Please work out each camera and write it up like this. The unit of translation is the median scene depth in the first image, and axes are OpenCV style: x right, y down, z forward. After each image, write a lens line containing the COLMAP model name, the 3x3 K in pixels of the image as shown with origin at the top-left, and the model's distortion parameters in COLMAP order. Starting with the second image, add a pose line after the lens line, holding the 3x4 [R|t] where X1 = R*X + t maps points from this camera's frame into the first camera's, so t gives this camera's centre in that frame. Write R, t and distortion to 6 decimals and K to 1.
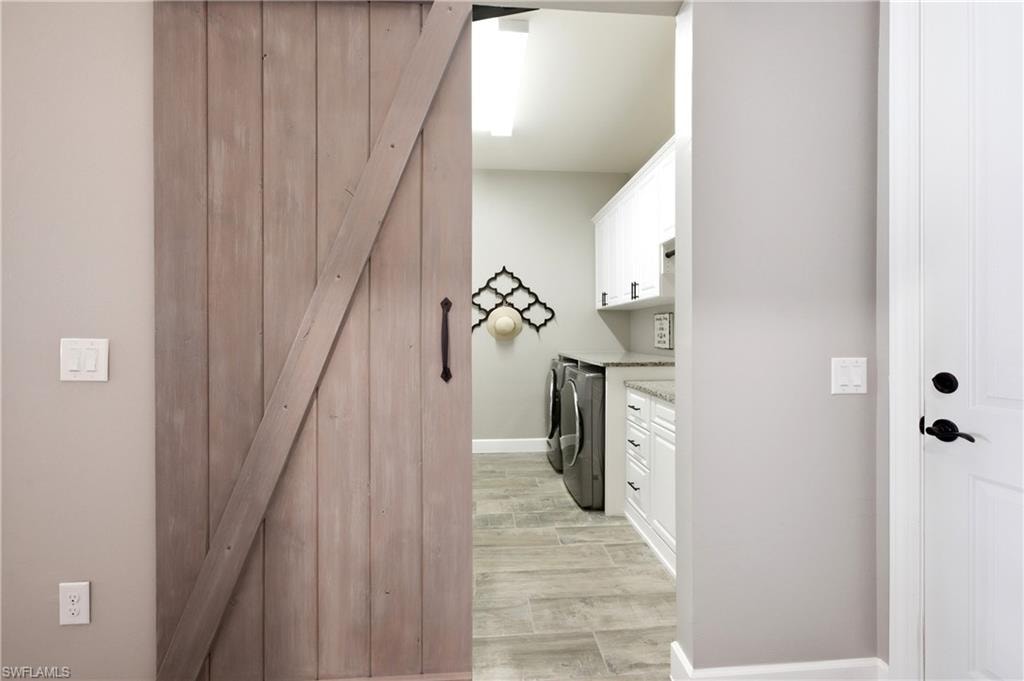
lens RADIAL K [[409.5, 0, 520.6], [0, 409.5, 344.9], [0, 0, 1]] dist [0.017357, -0.000252]
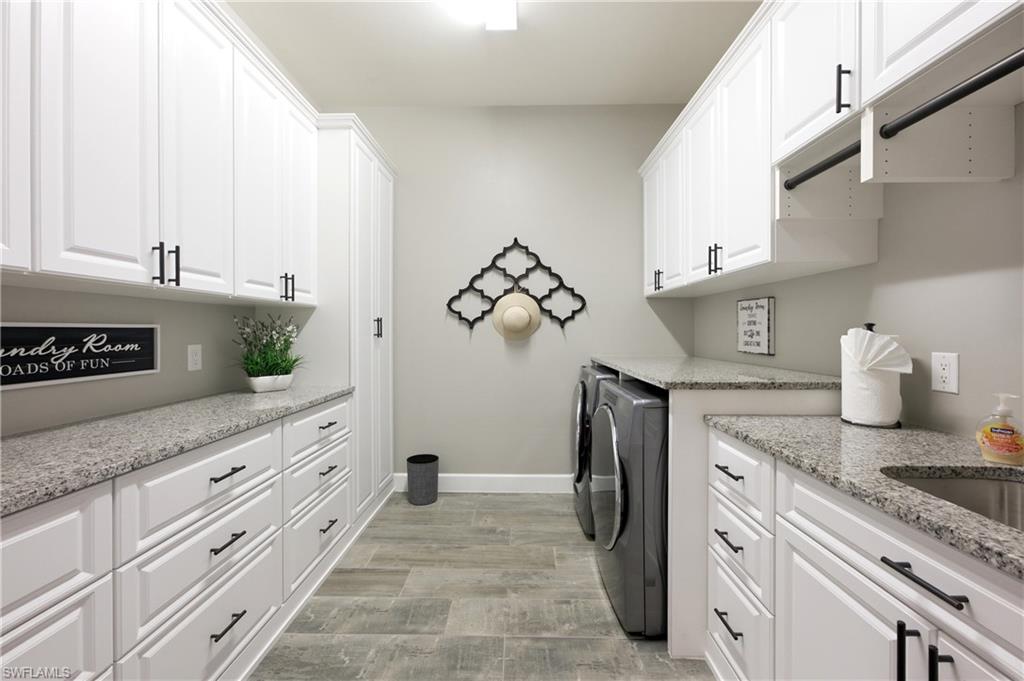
lens RADIAL K [[409.5, 0, 520.6], [0, 409.5, 344.9], [0, 0, 1]] dist [0.017357, -0.000252]
pose [[0.995684, 0.002949, -0.092765, 0.047657], [-0.002504, 0.999985, 0.004913, -0.007633], [0.092778, -0.004659, 0.995676, 0.354255]]
